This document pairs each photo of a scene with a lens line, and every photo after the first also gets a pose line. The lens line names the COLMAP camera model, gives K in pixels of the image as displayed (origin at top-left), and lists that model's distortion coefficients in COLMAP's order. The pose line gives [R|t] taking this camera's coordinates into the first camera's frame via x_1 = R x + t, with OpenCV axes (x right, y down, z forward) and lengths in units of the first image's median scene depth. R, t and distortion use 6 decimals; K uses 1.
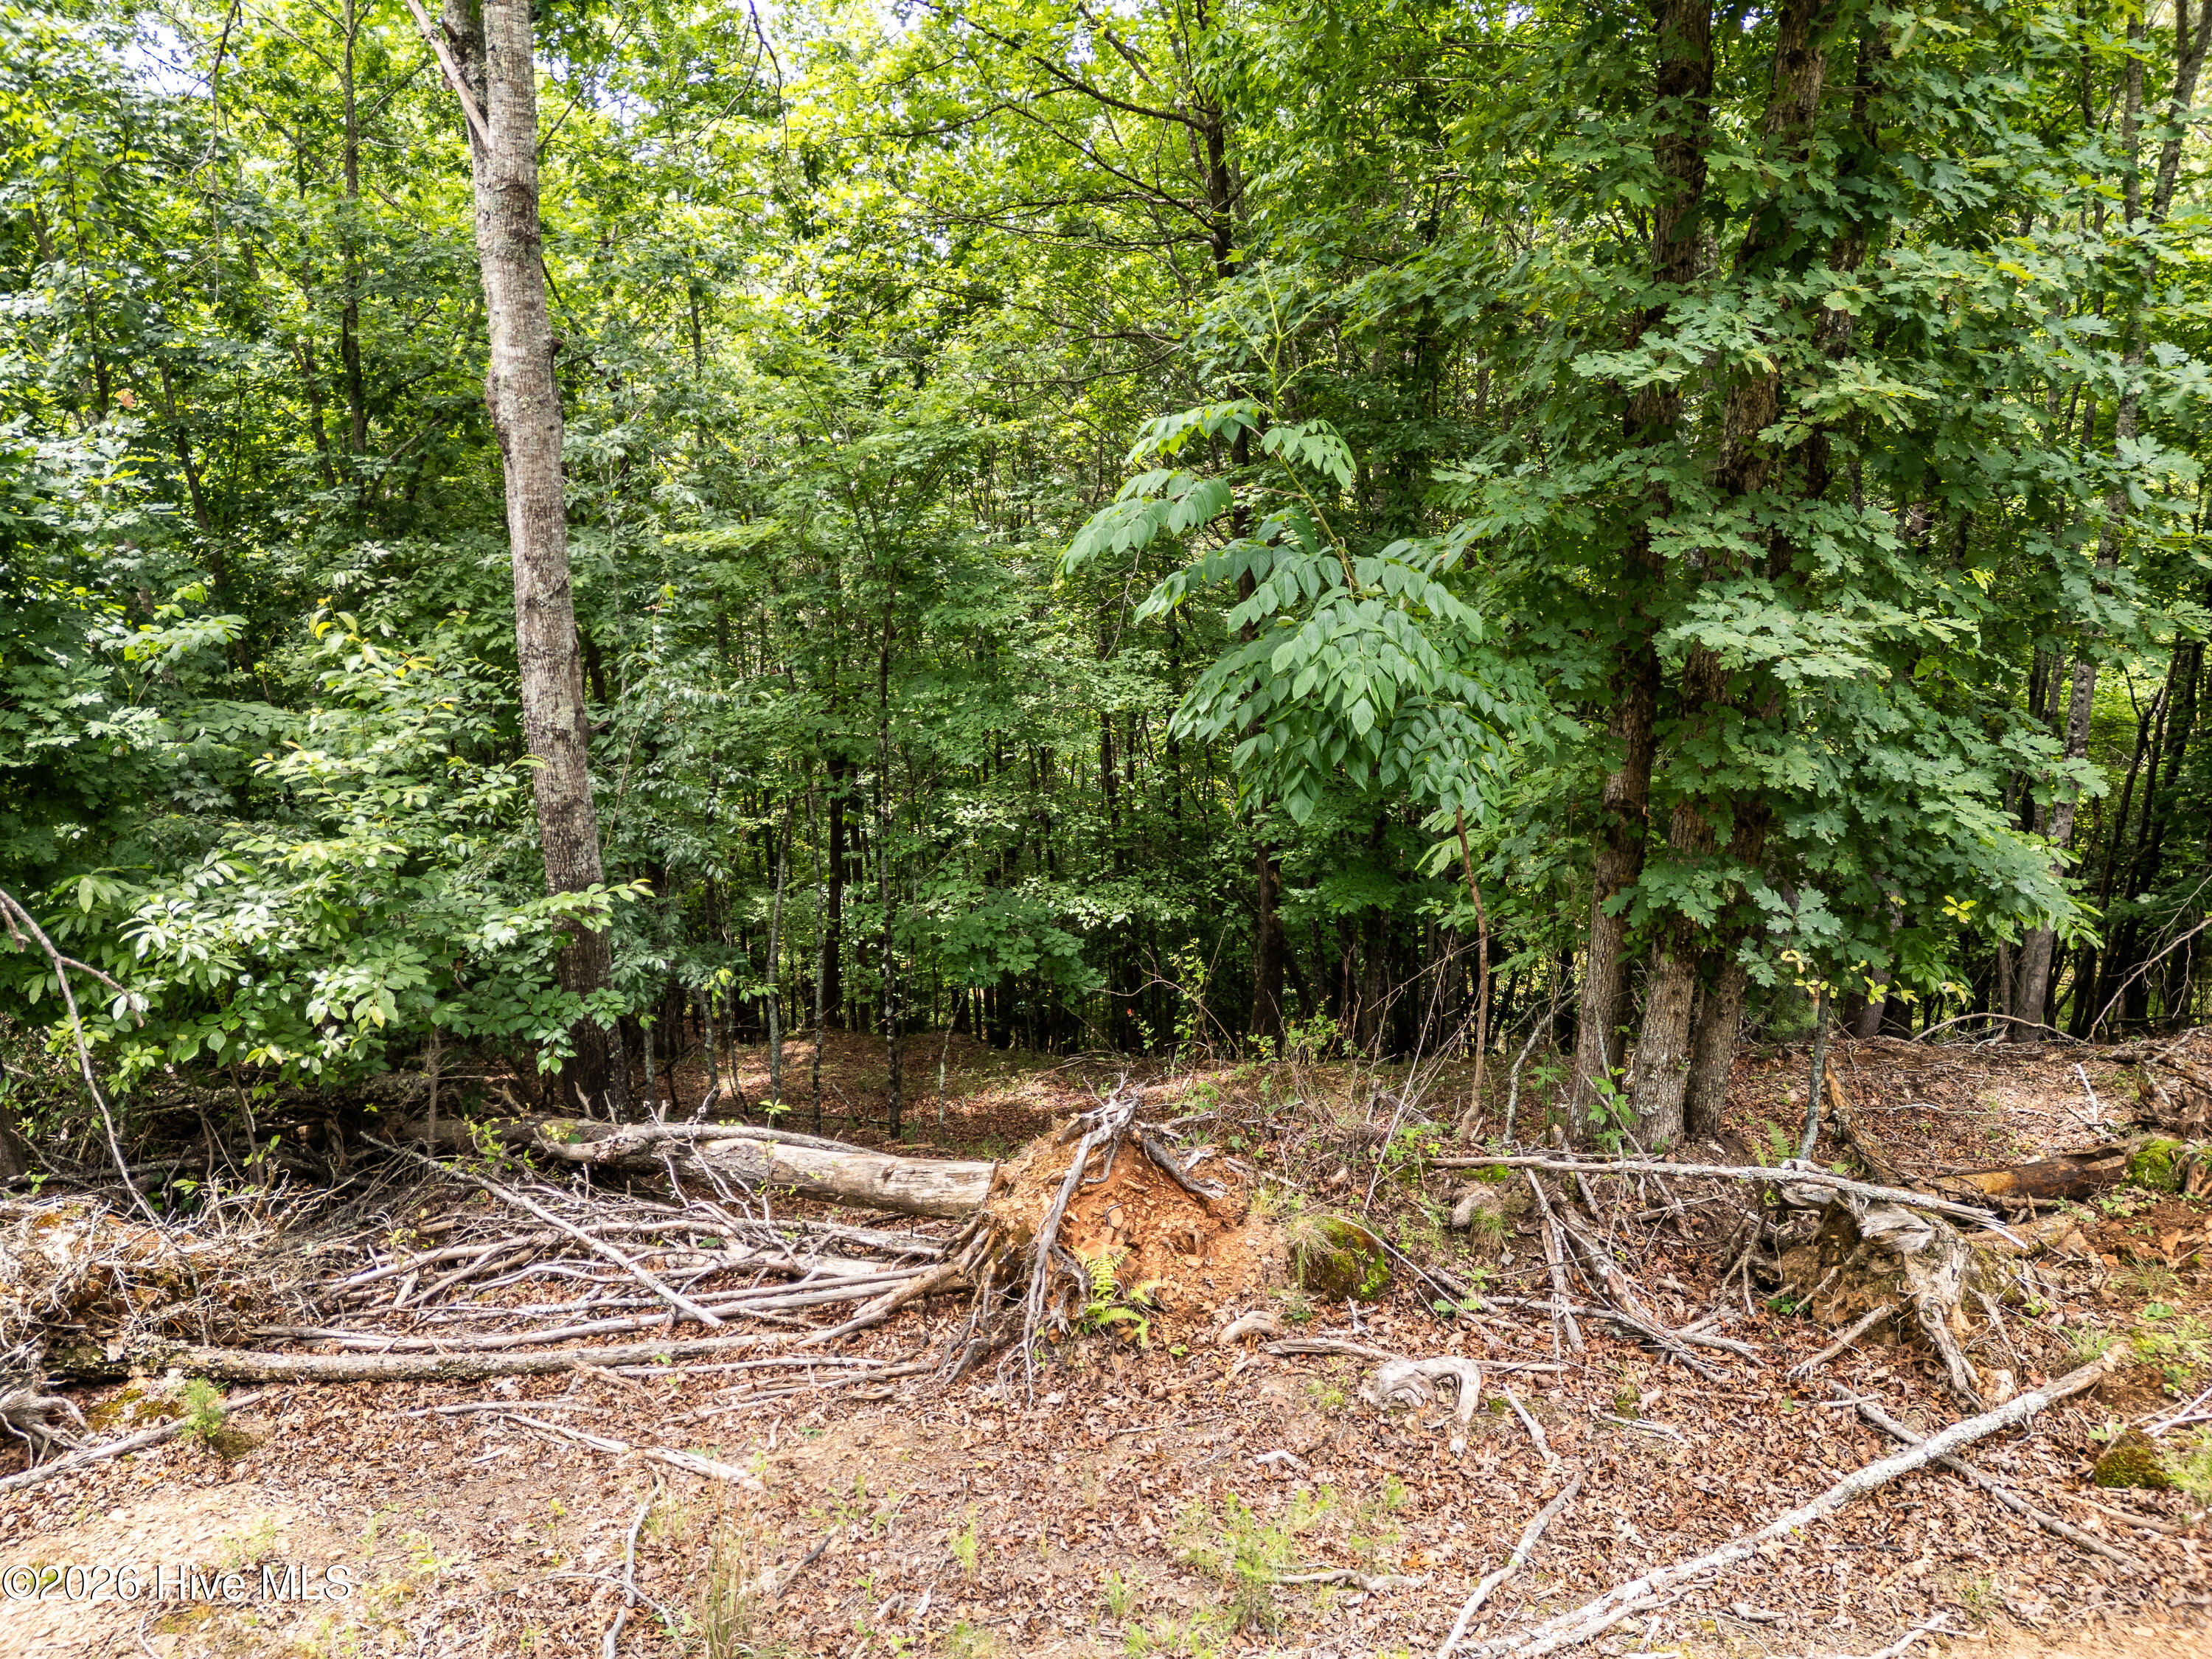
lens RADIAL K [[1603.0, 0, 1036.6], [0, 1603.0, 832.3], [0, 0, 1]] dist [0.112064, -0.127659]
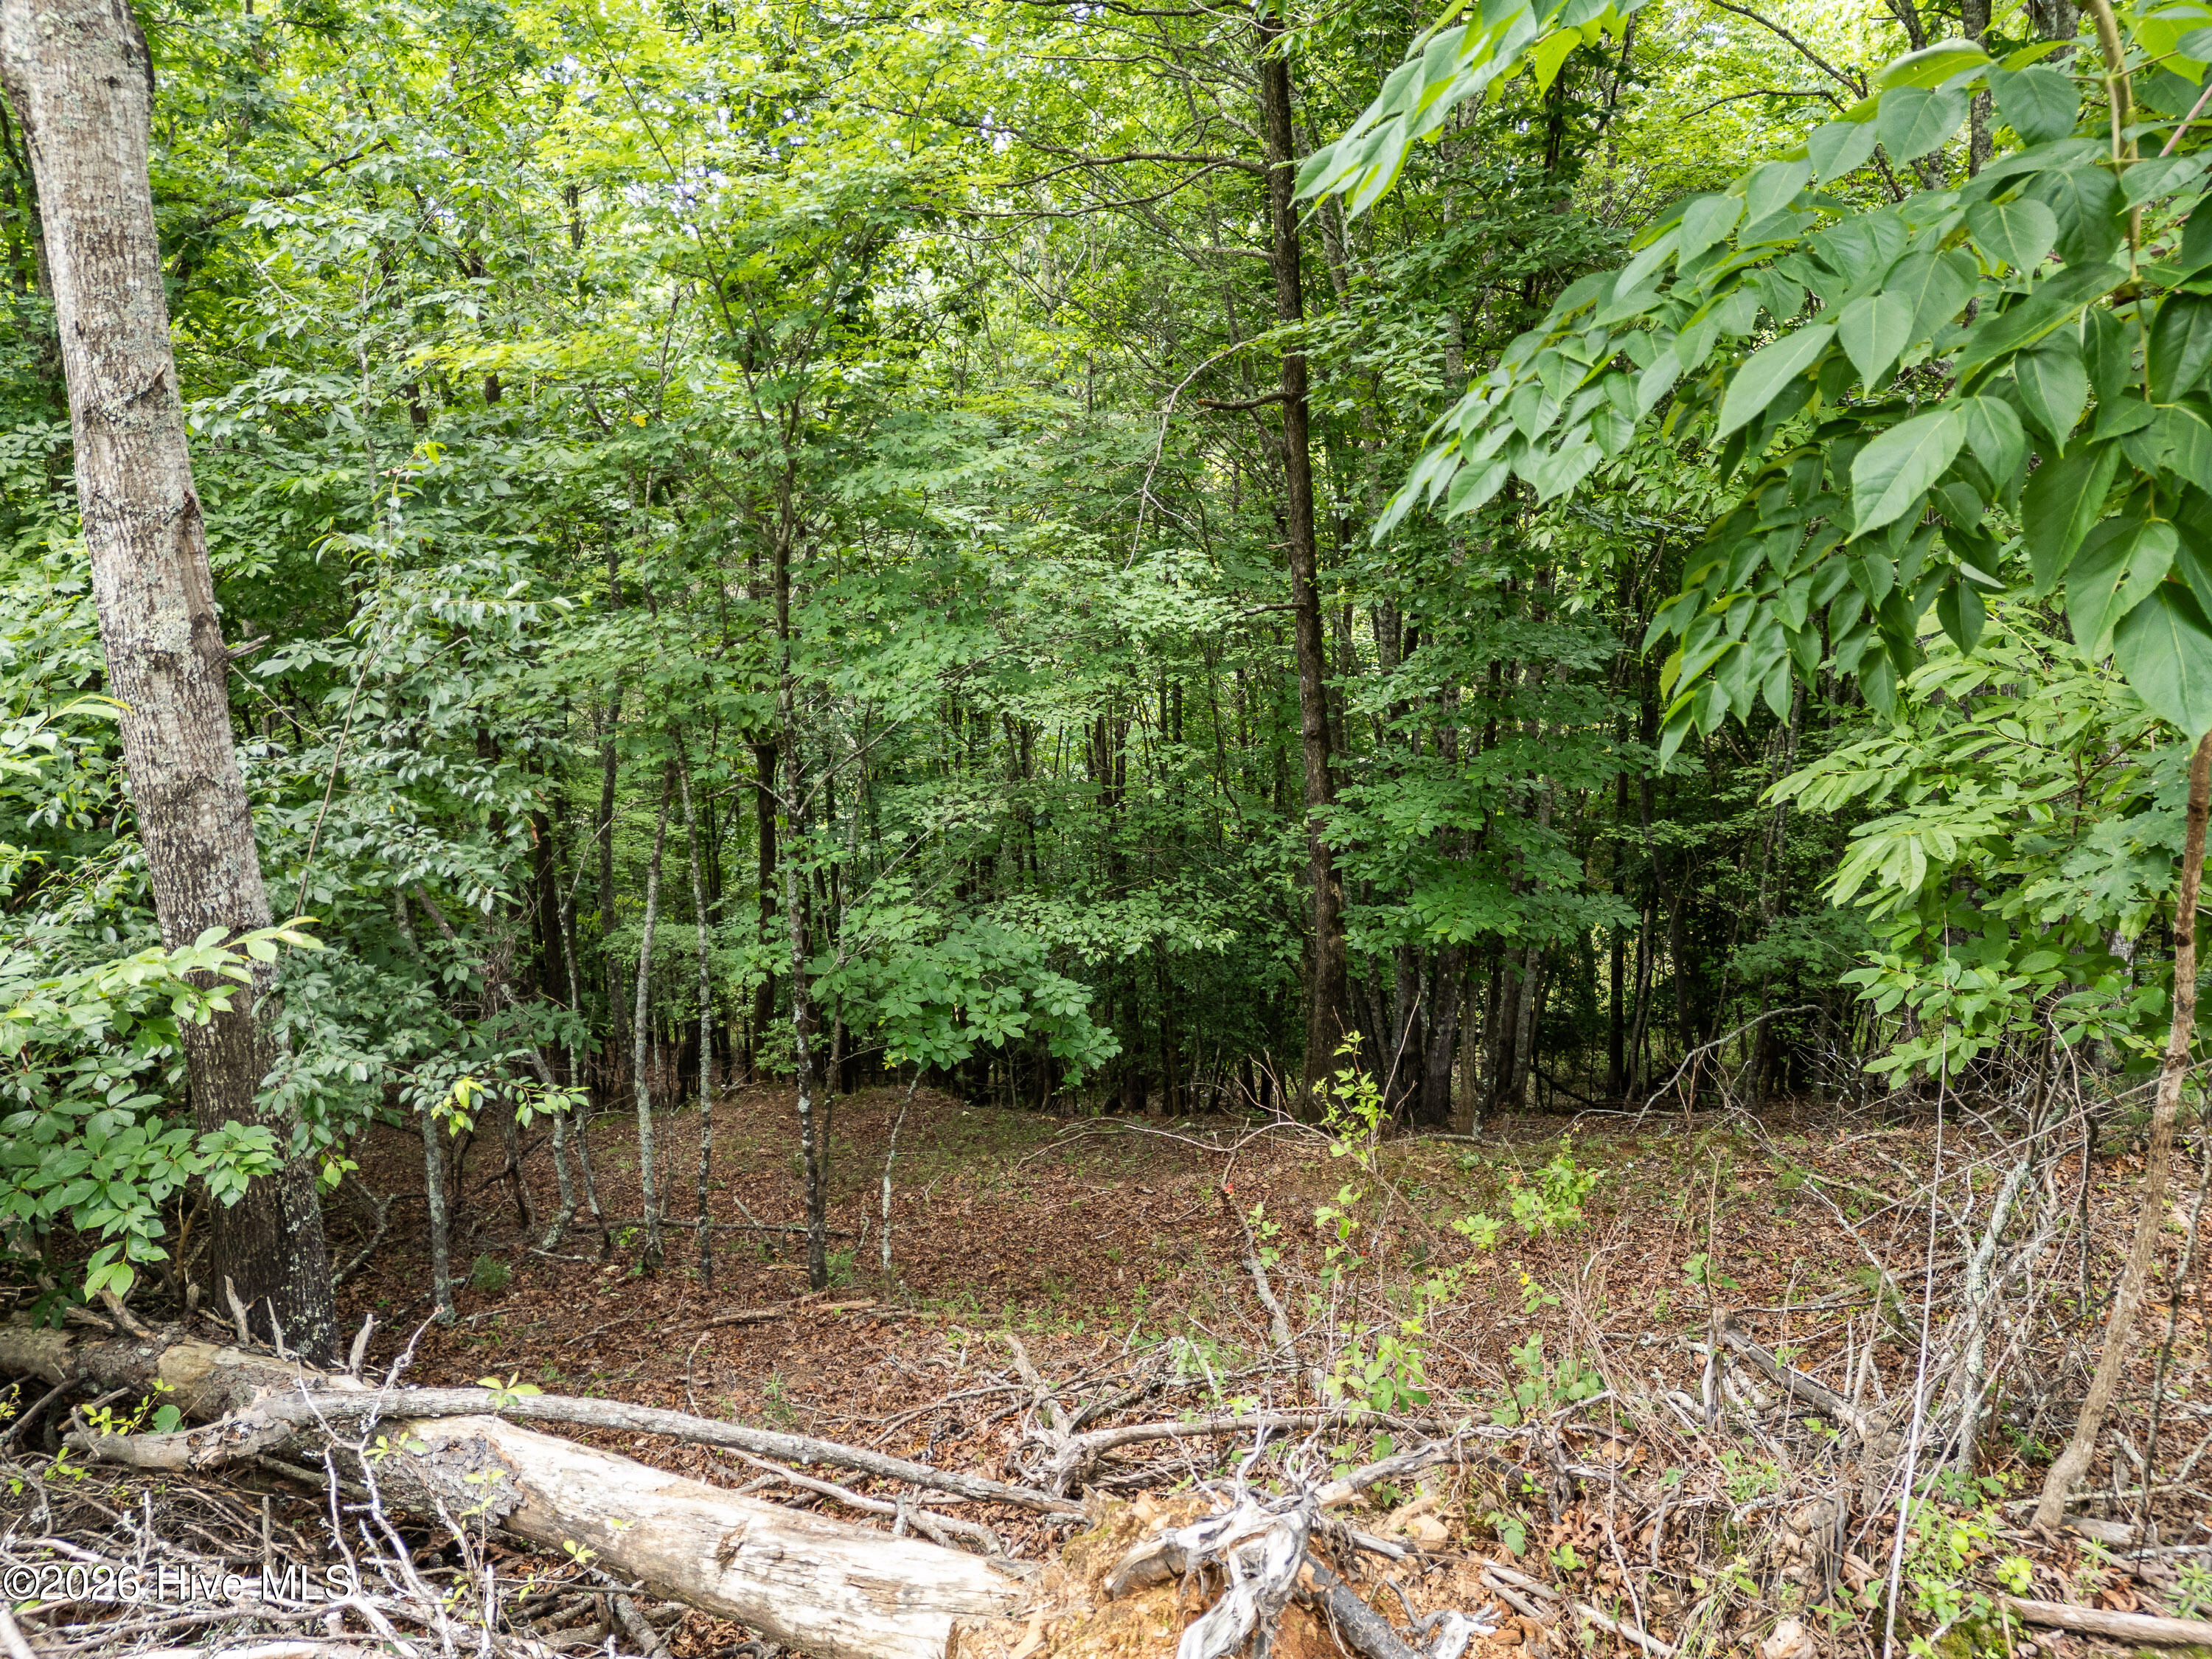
lens RADIAL K [[1603.0, 0, 1036.6], [0, 1603.0, 832.3], [0, 0, 1]] dist [0.112064, -0.127659]
pose [[0.999808, -0.012803, 0.014855, -0.005023], [0.012867, 0.999908, -0.004178, 0.003790], [-0.014801, 0.004368, 0.999881, 0.394561]]
